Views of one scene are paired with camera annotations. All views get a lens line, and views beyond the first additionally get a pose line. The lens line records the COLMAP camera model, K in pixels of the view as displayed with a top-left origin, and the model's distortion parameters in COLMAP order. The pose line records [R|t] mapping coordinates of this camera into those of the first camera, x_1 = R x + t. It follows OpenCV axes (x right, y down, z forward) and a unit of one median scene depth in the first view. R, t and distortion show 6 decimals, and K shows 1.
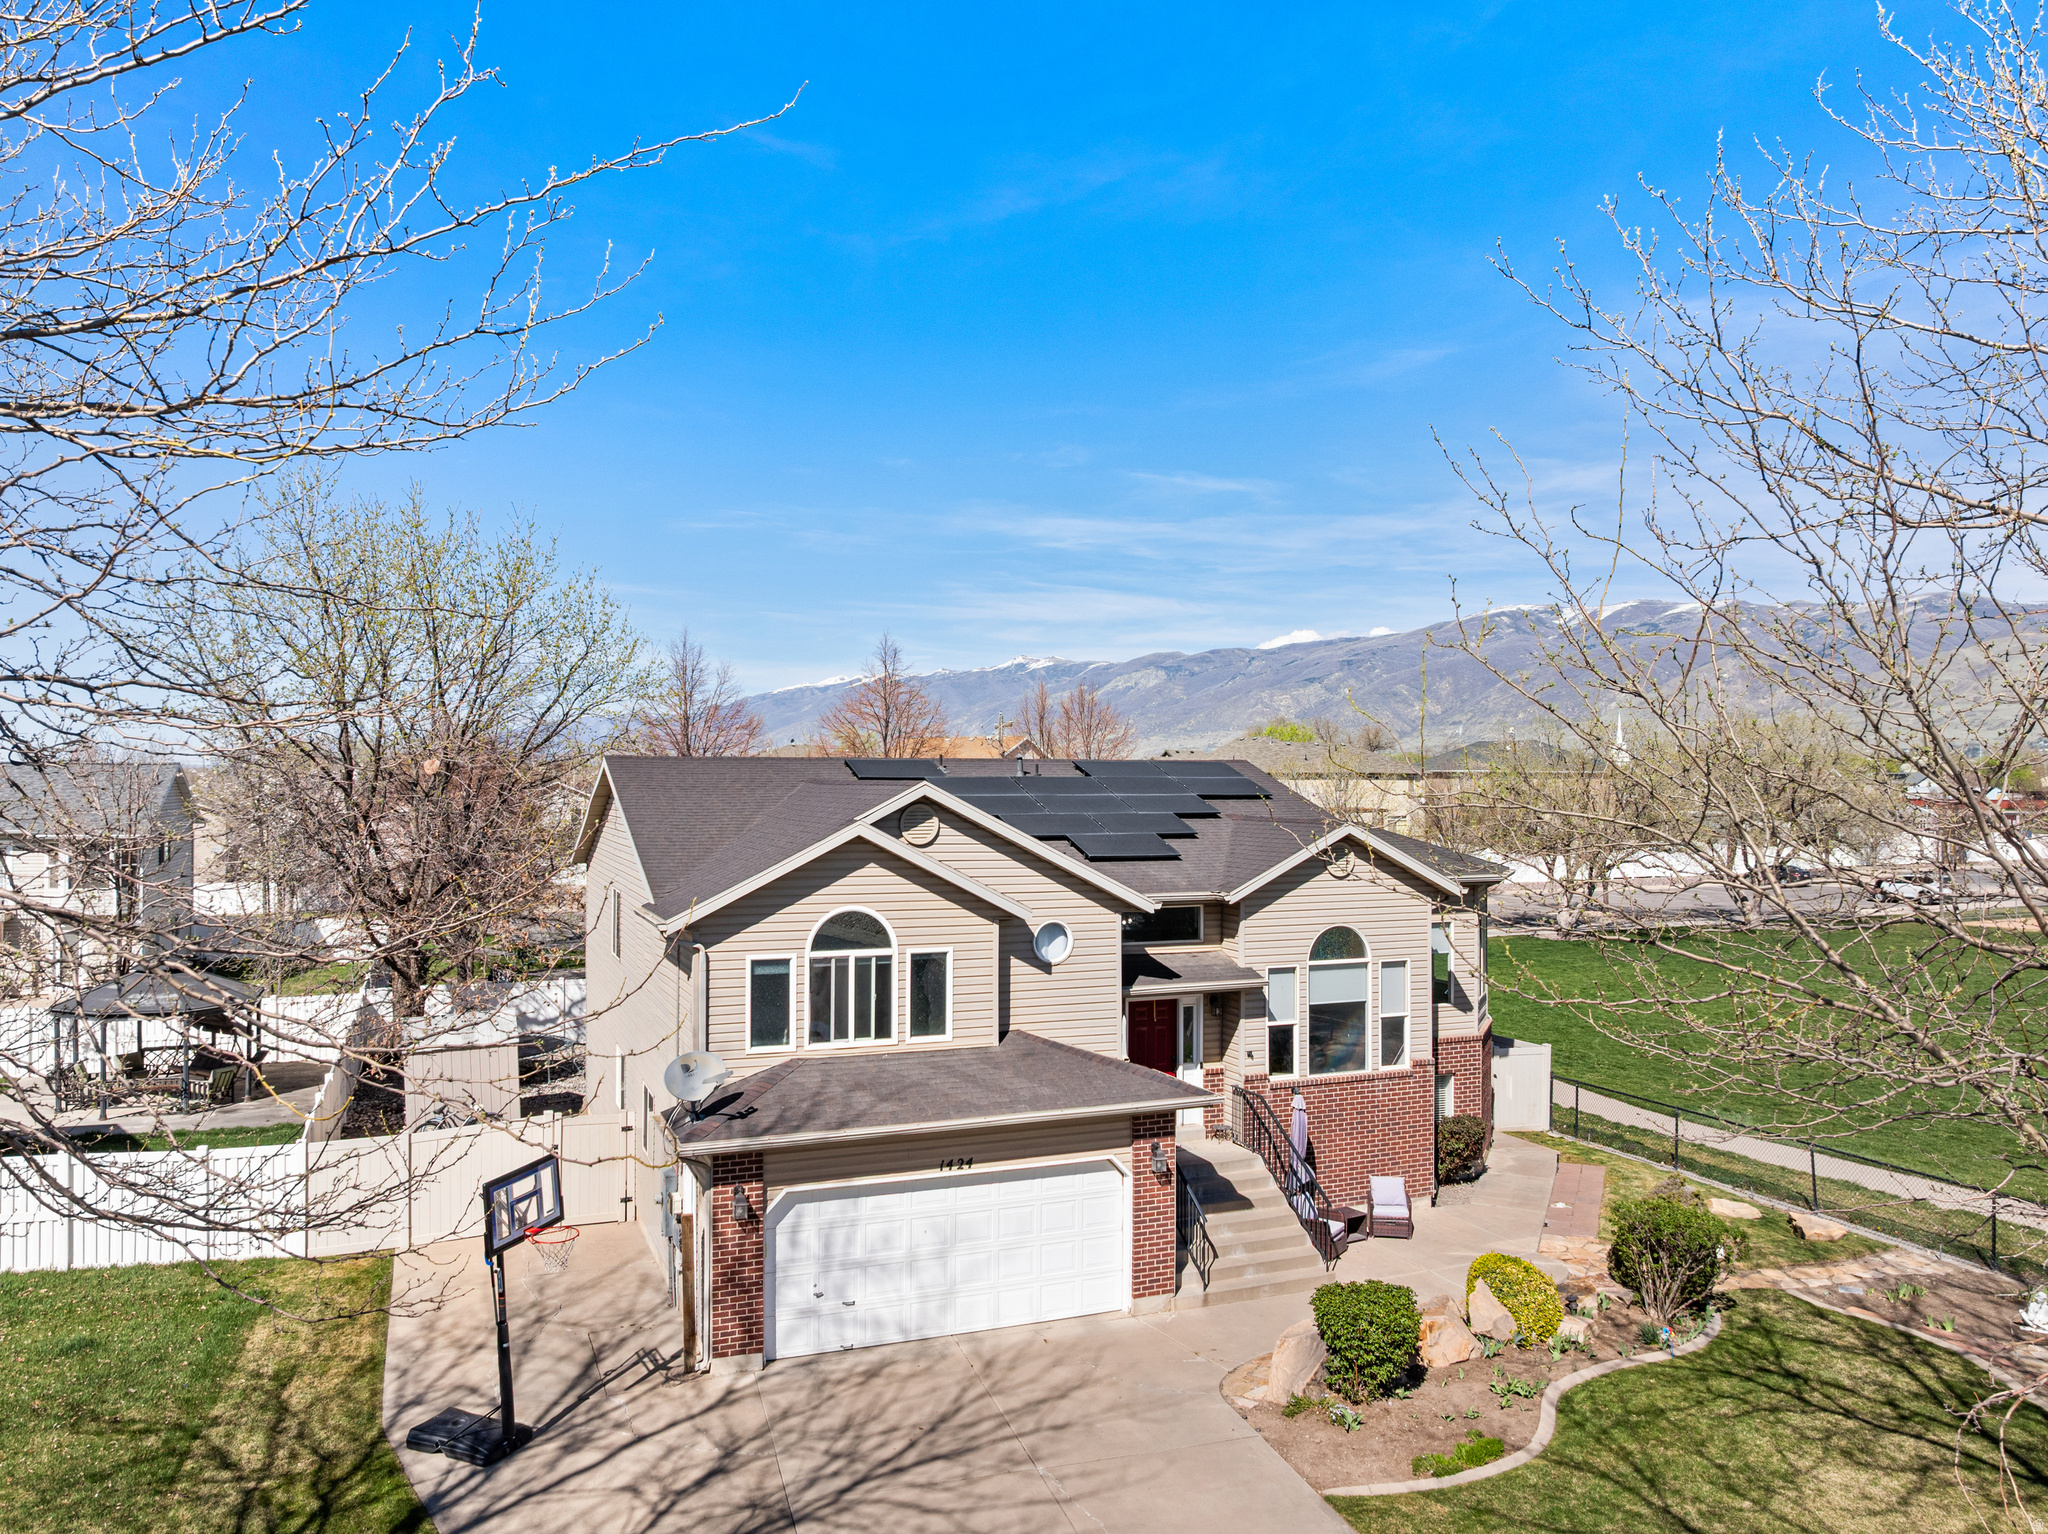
lens RADIAL K [[1457.6, 0, 1022.3], [0, 1457.6, 769.2], [0, 0, 1]] dist [-0.054579, -0.002484]
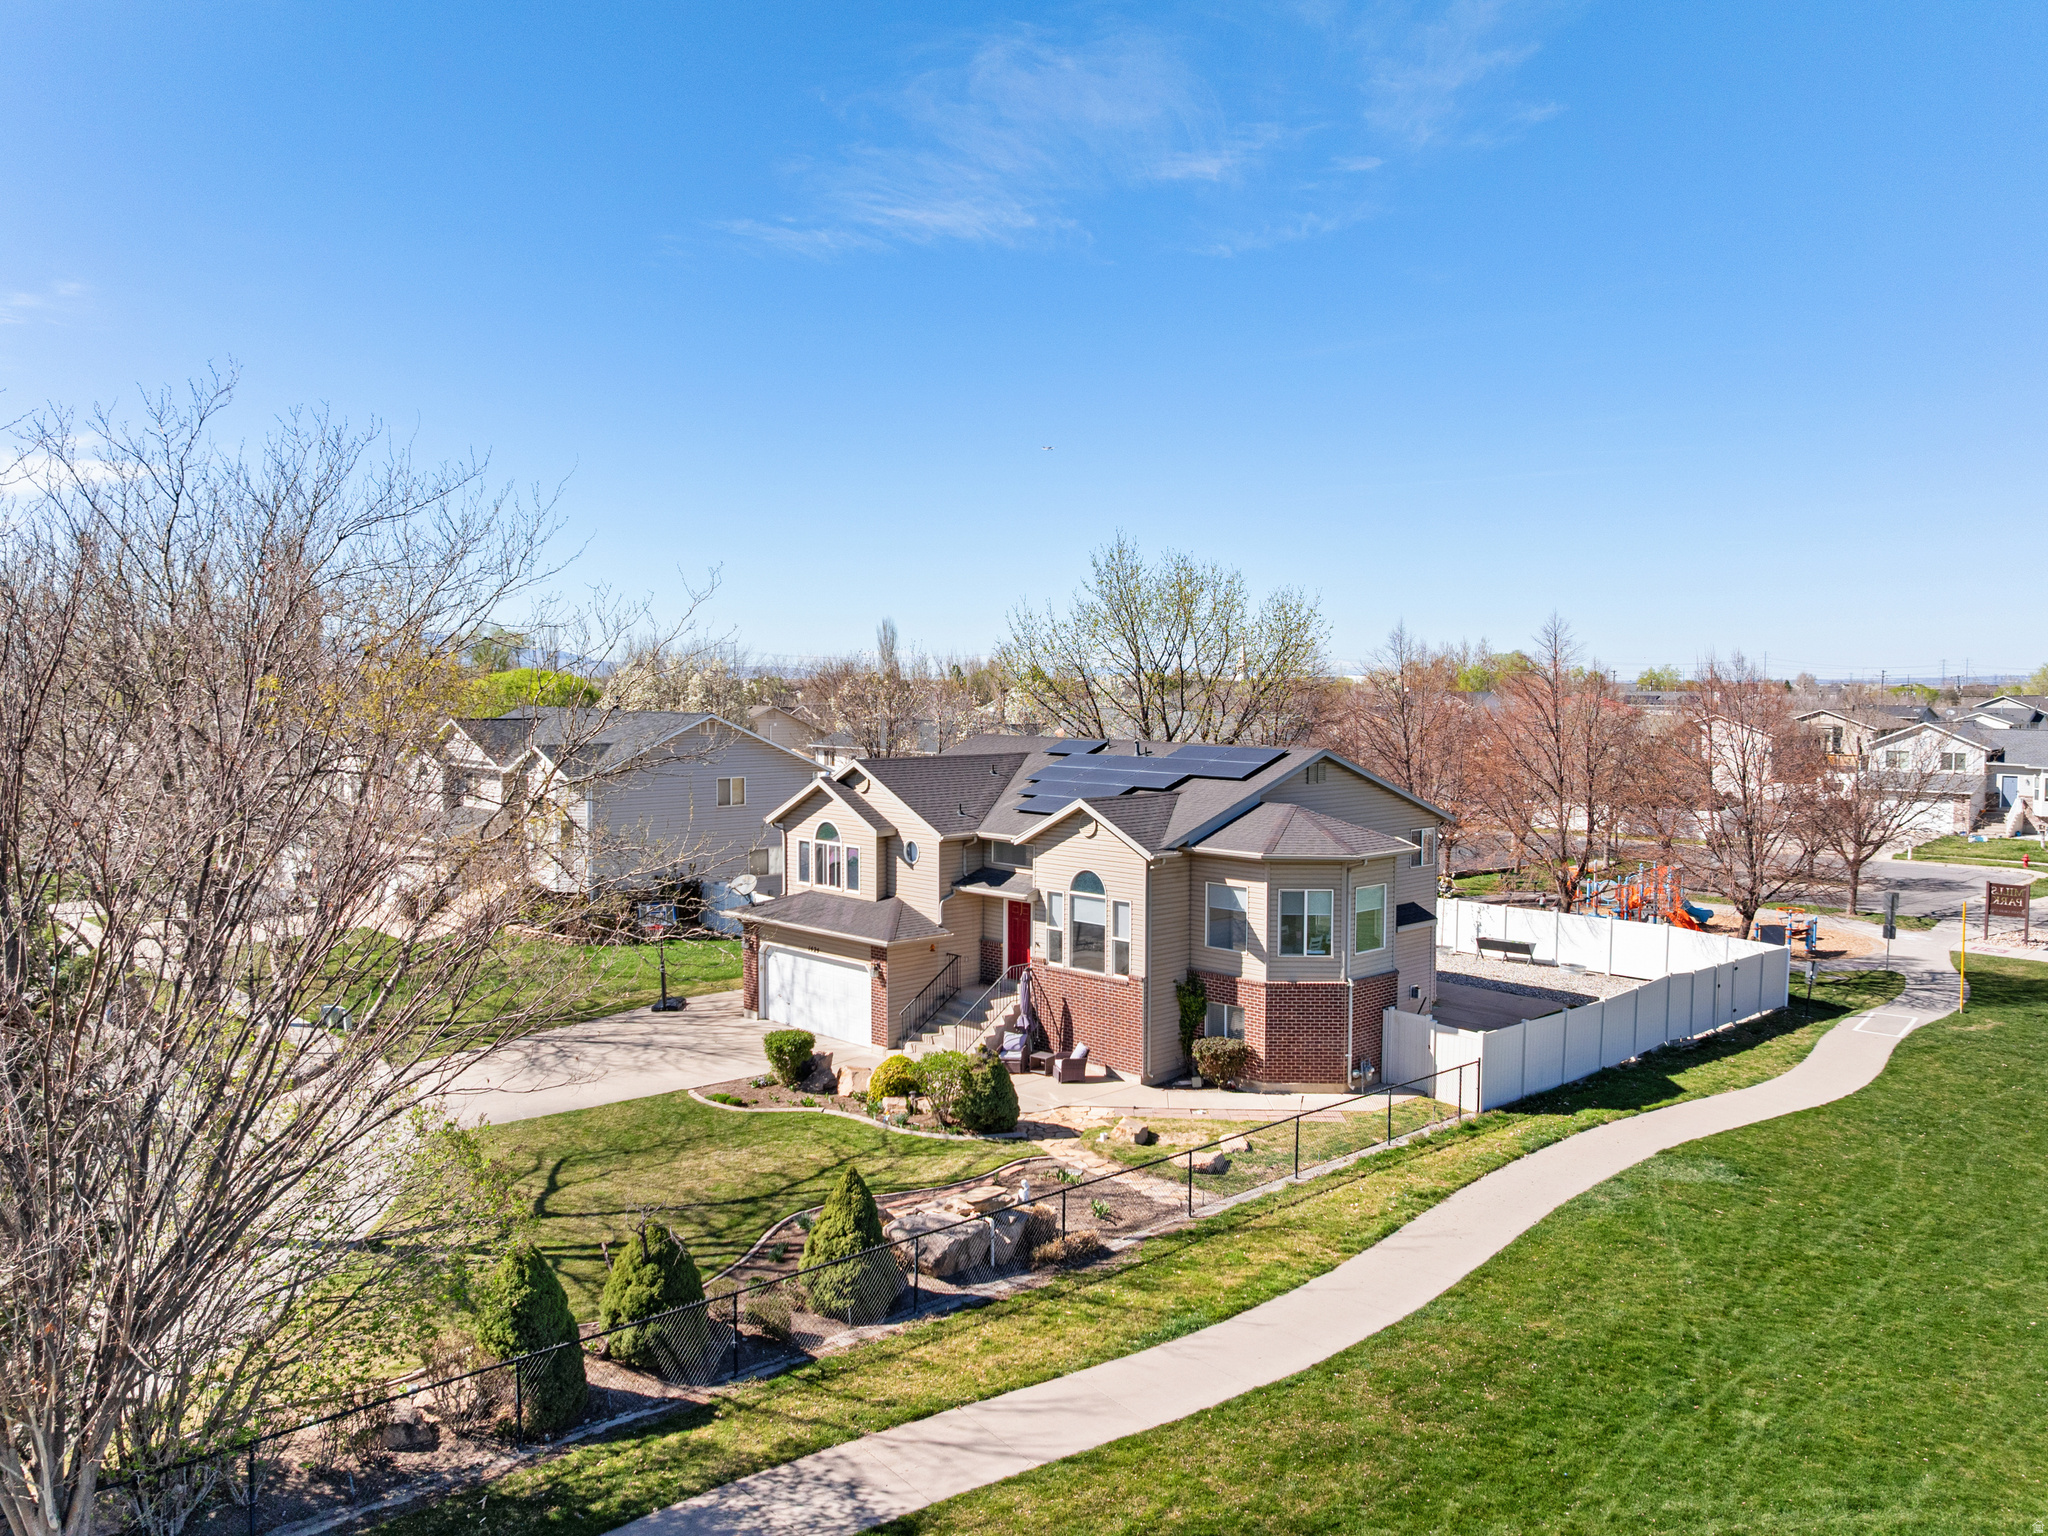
lens RADIAL K [[1457.6, 0, 1030.7], [0, 1457.6, 769.5], [0, 0, 1]] dist [-0.054579, -0.002484]
pose [[0.386440, 0.046610, -0.921136, 1.821399], [-0.002416, 0.998770, 0.049525, -0.074319], [0.922311, -0.016913, 0.386078, 0.476240]]
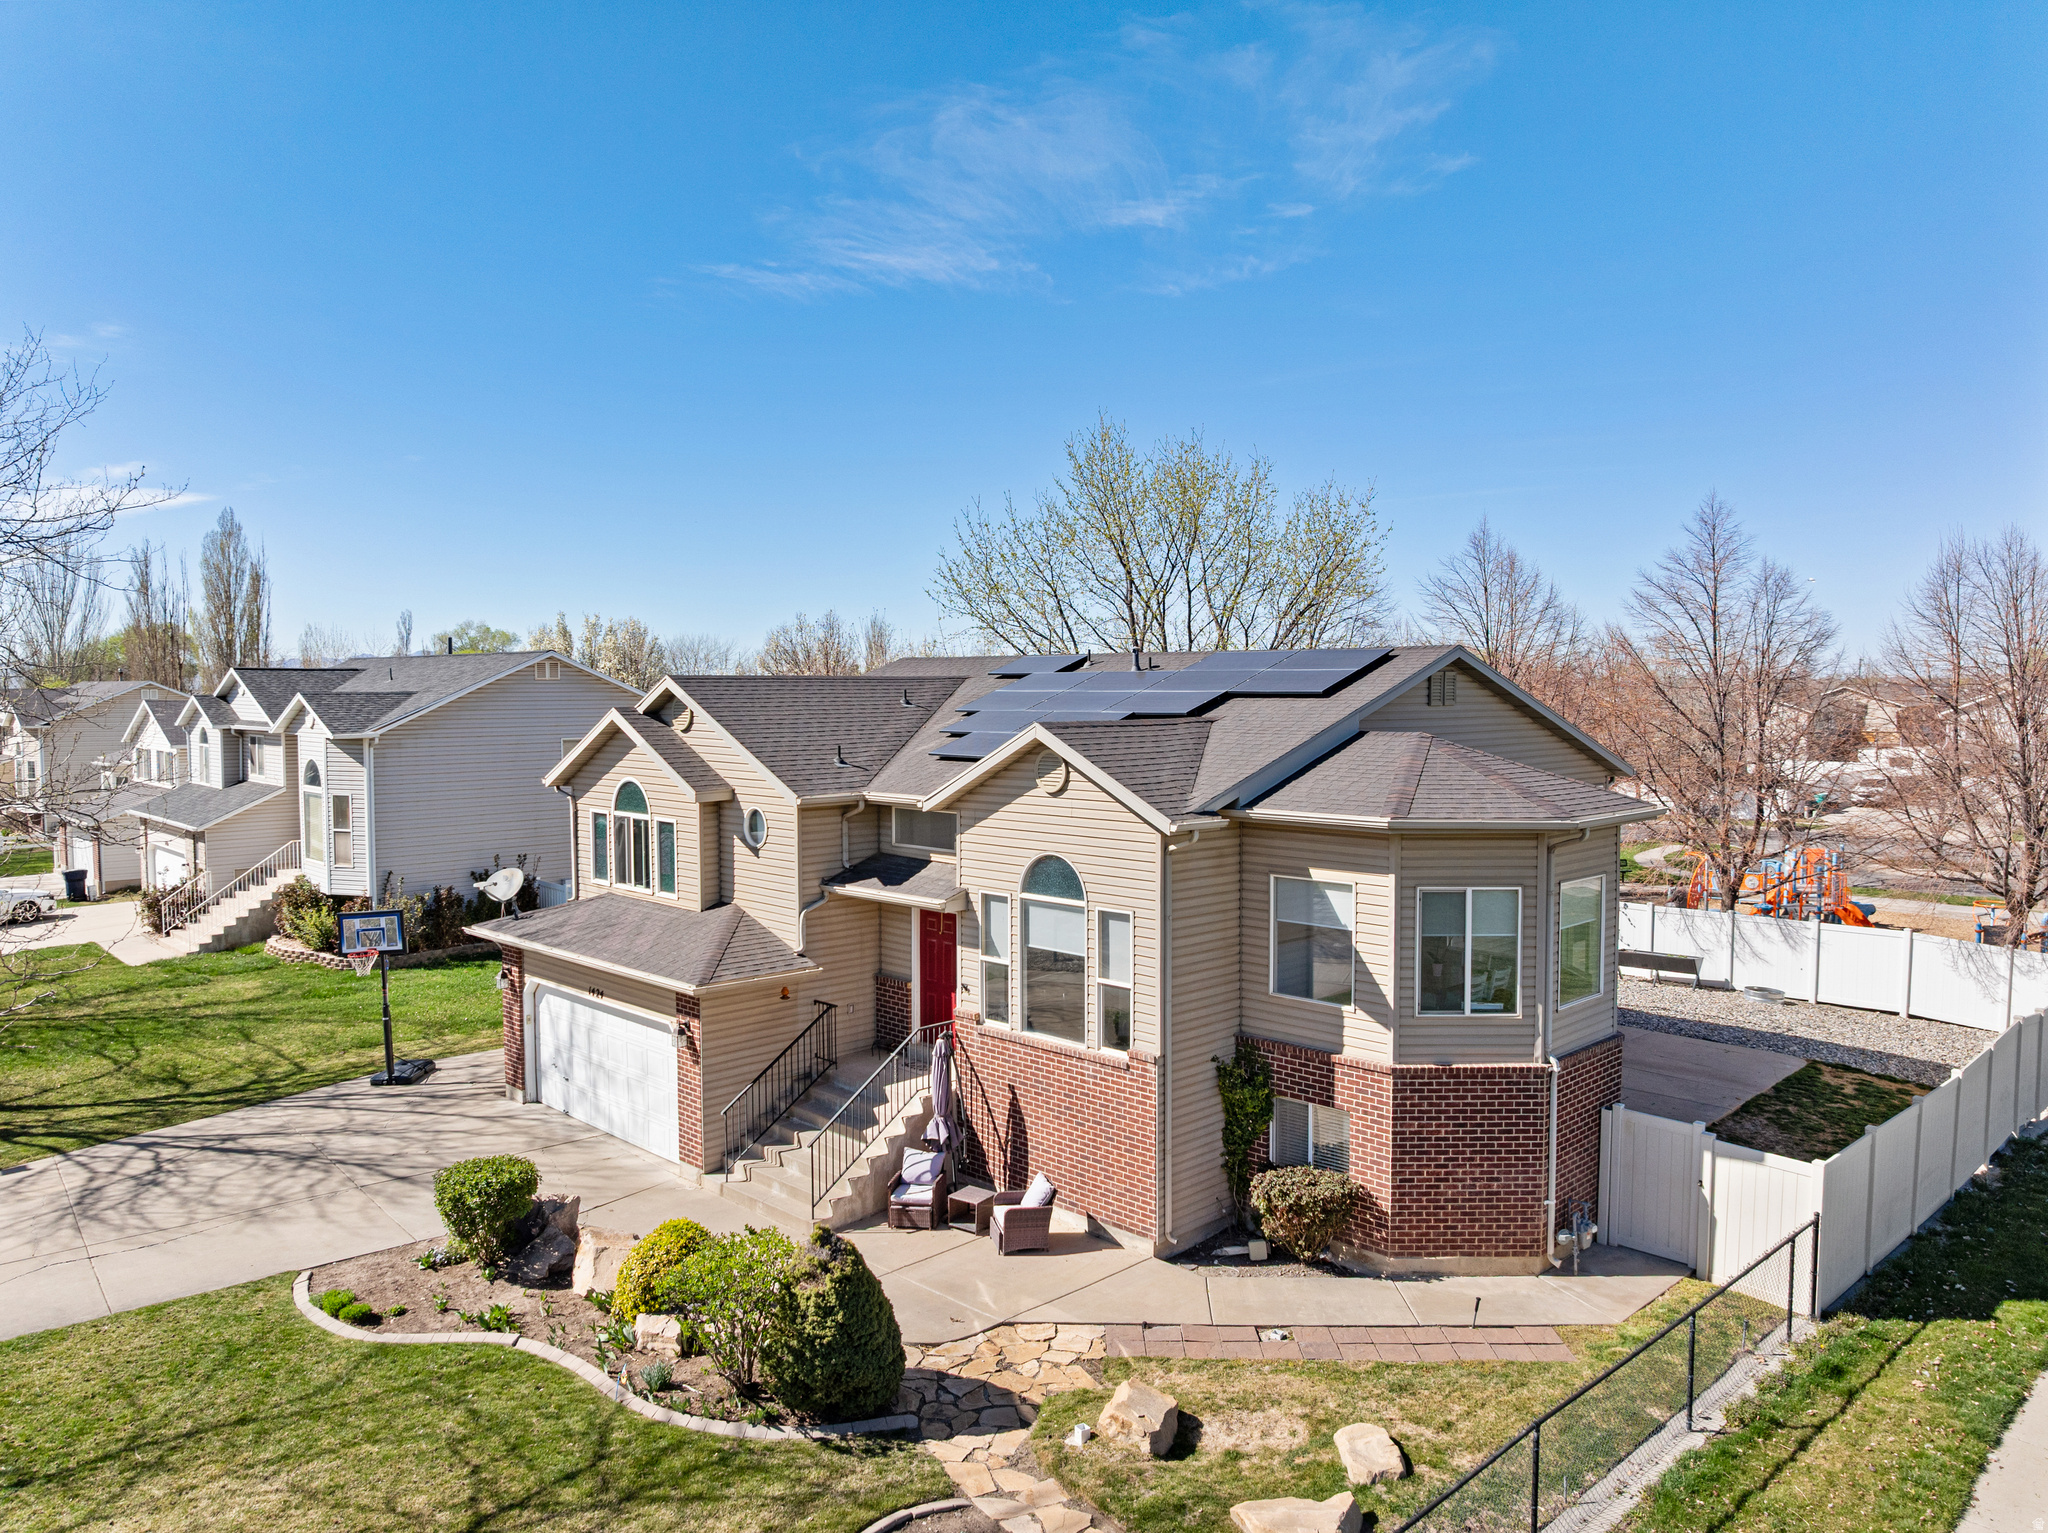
lens RADIAL K [[1457.6, 0, 1010.1], [0, 1457.6, 756.1], [0, 0, 1]] dist [-0.054579, -0.002484]
pose [[0.382881, 0.039134, -0.922968, 1.124217], [0.006054, 0.998975, 0.044868, 0.023378], [0.923778, -0.022767, 0.382251, 0.817094]]
